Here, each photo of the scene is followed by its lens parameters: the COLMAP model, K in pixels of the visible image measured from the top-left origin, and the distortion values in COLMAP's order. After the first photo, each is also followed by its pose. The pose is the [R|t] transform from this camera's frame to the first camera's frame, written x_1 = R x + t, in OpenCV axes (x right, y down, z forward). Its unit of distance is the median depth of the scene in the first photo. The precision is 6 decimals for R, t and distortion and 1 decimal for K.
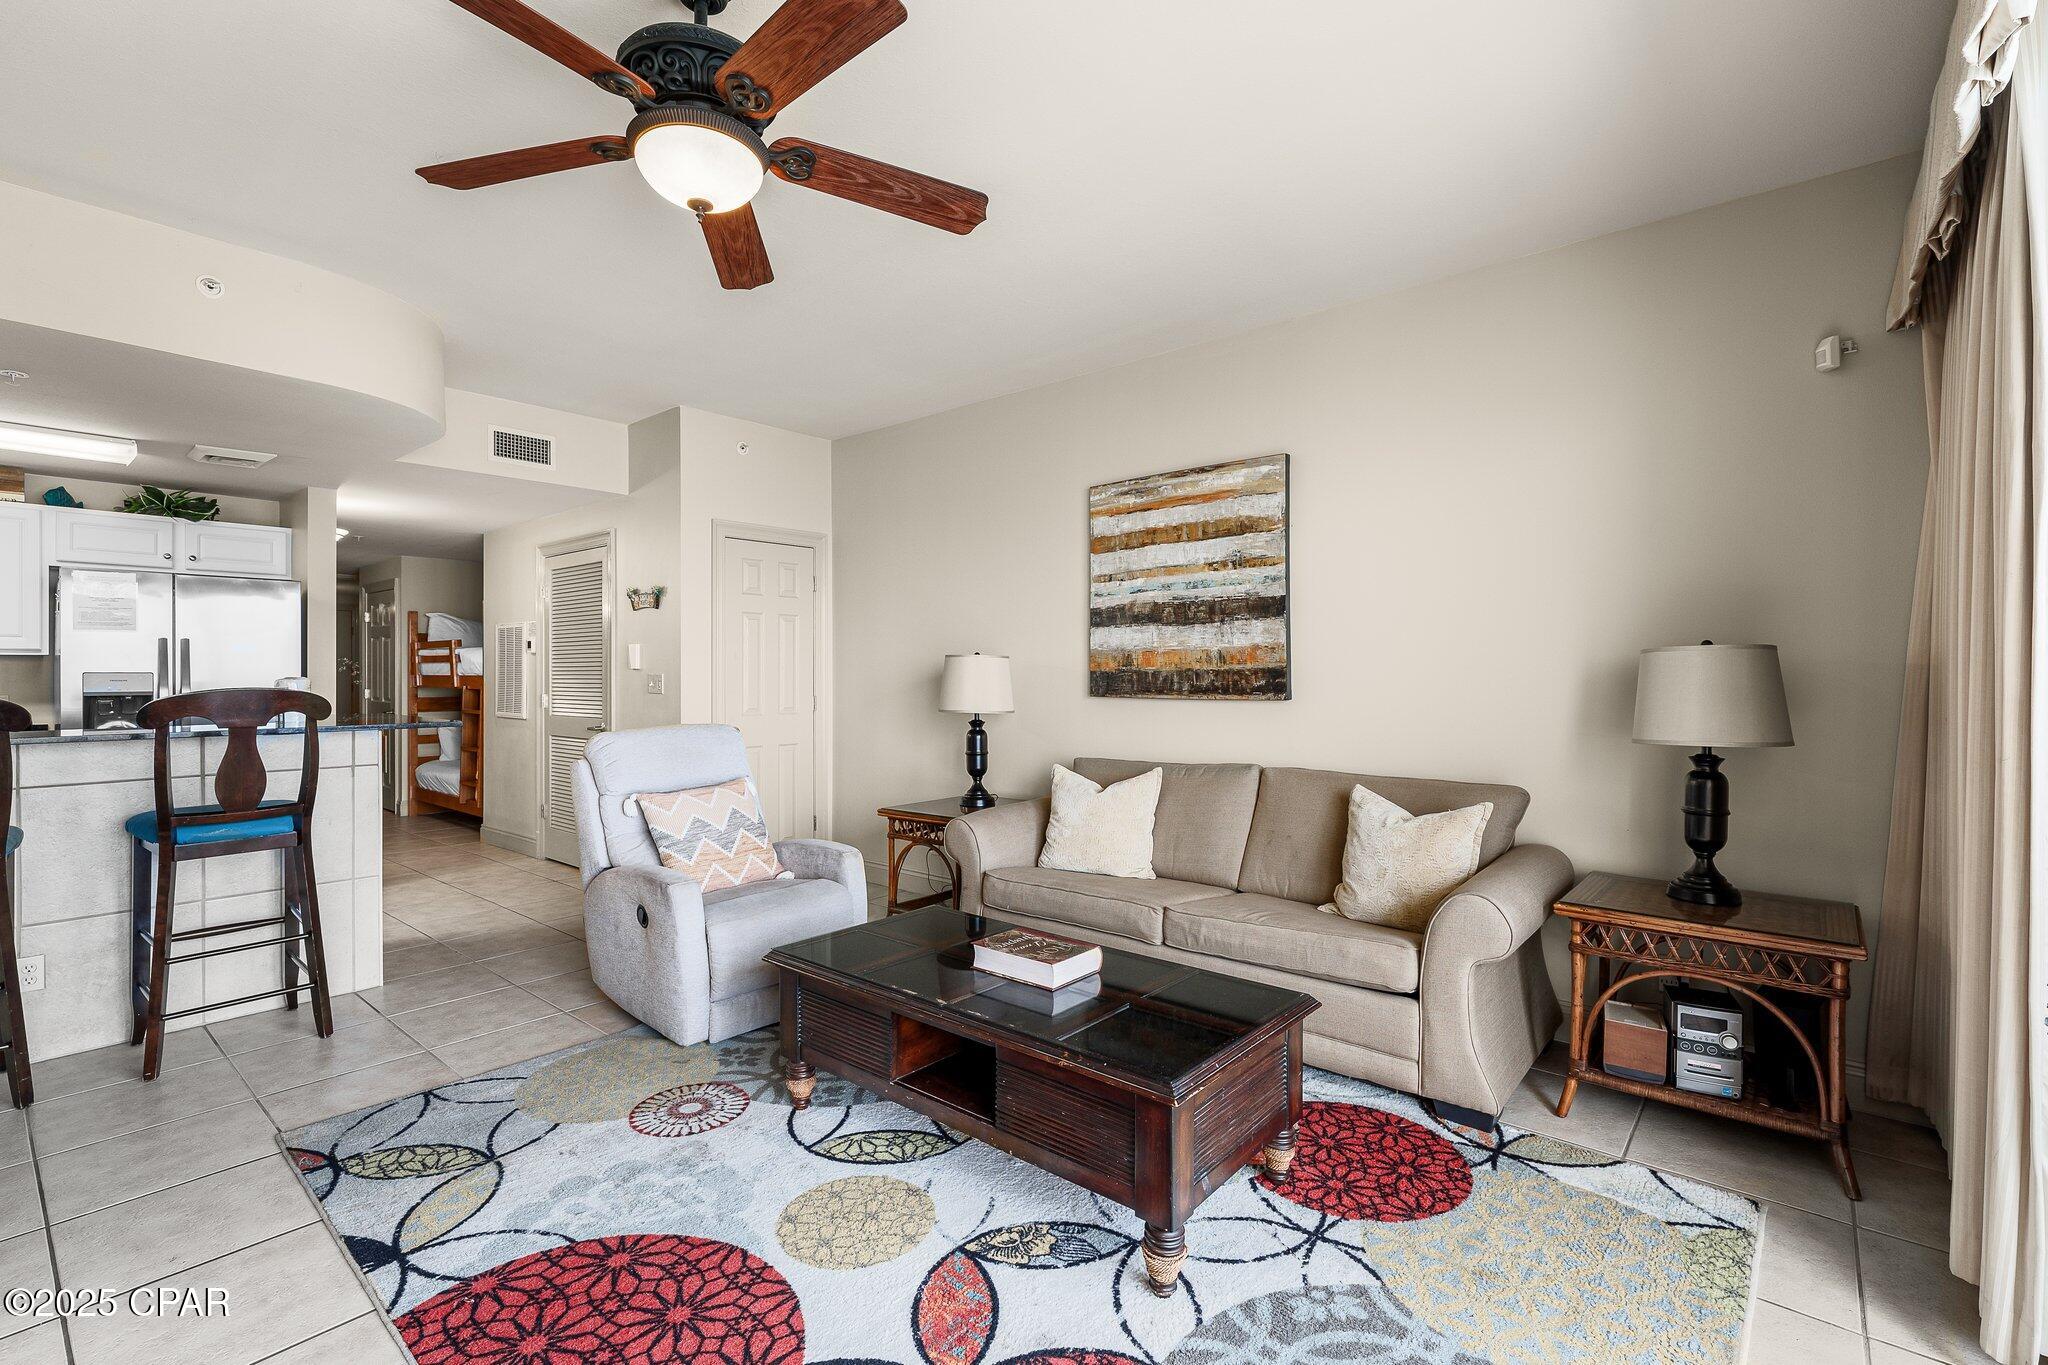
lens RADIAL K [[928.1, 0, 1025.1], [0, 928.1, 673.9], [0, 0, 1]] dist [0.000794, 0.000213]
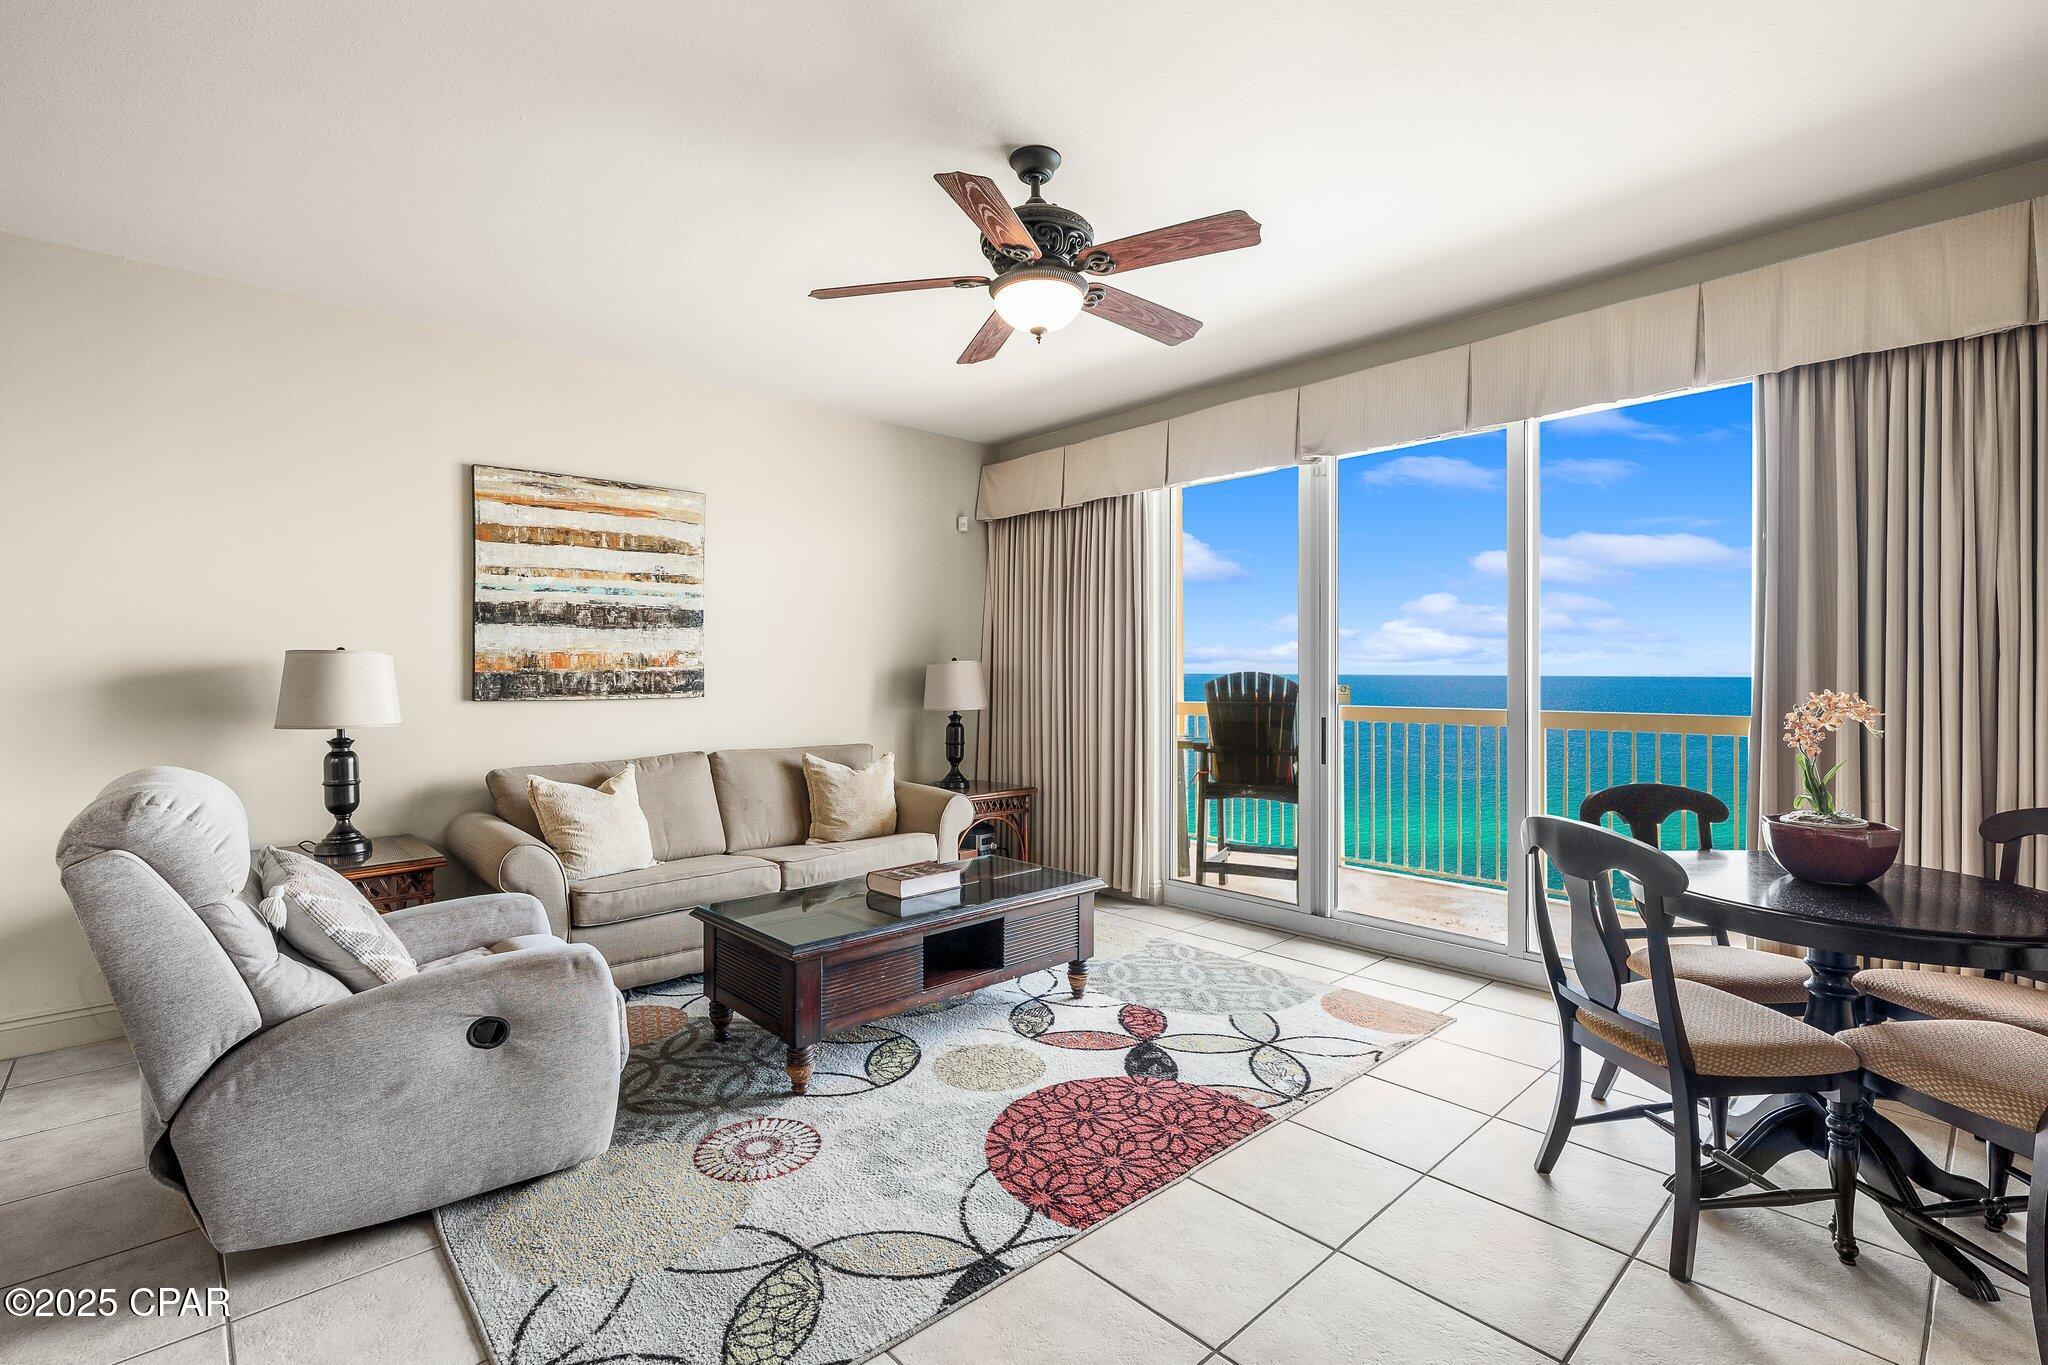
lens RADIAL K [[928.1, 0, 1025.1], [0, 928.1, 673.9], [0, 0, 1]] dist [0.000794, 0.000213]
pose [[0.106469, 0.000412, 0.994316, -0.800495], [0.005600, 0.999984, -0.001014, 0.001946], [-0.994300, 0.005676, 0.106465, 0.411229]]
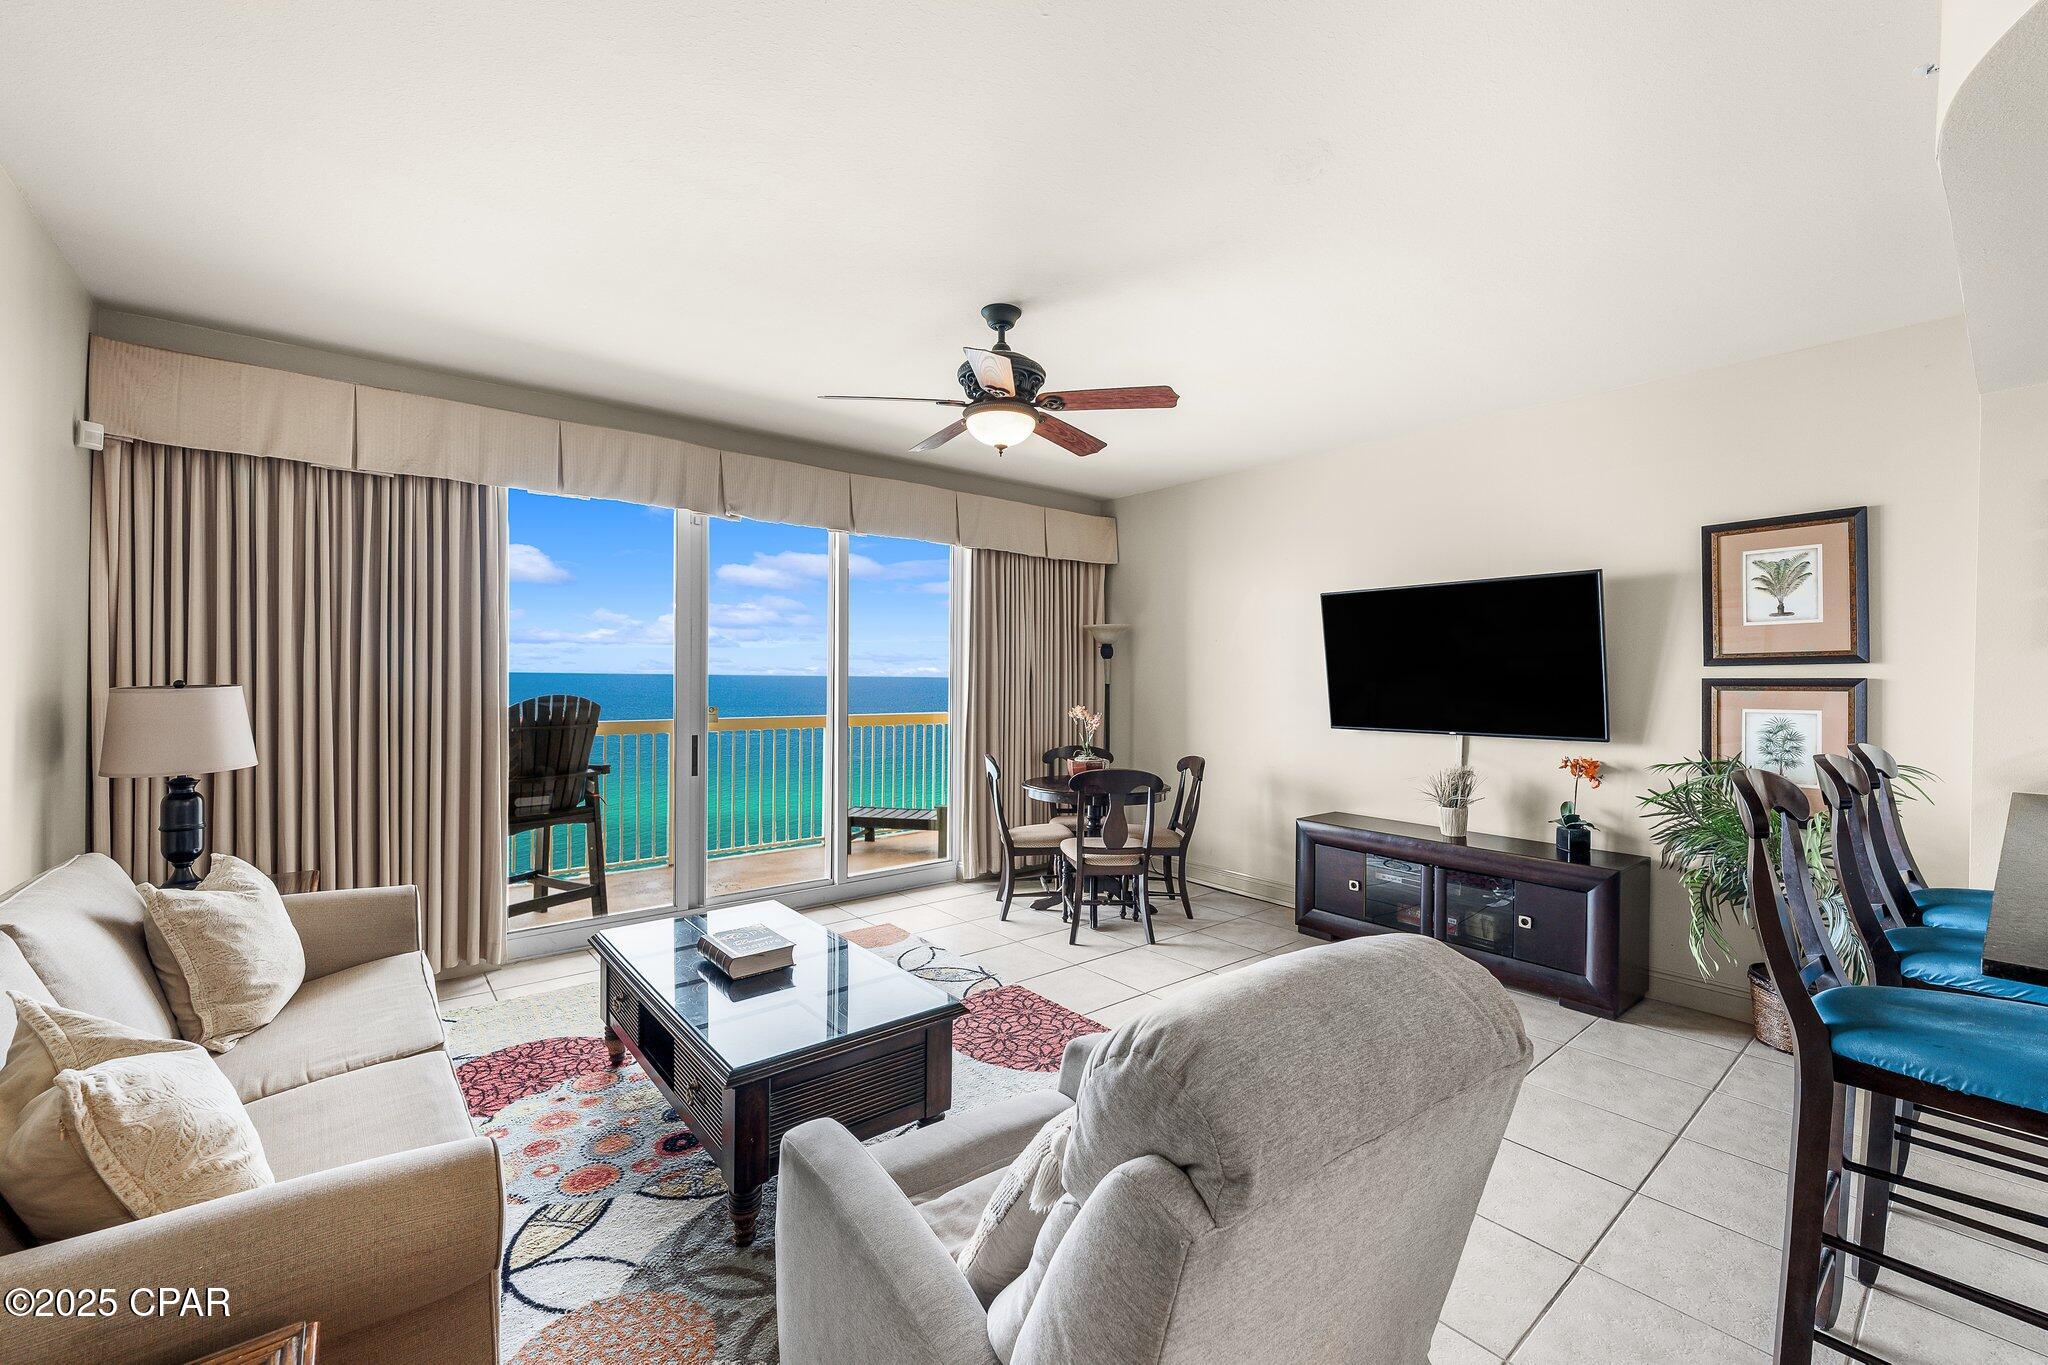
lens RADIAL K [[823.7, 0, 1026.2], [0, 823.7, 678.6], [0, 0, 1]] dist [-0.001345, -0.000440]
pose [[-0.986644, -0.010646, 0.162544, -0.308059], [-0.009111, 0.999907, 0.010190, -0.037375], [-0.162638, 0.008573, -0.986649, 1.190166]]
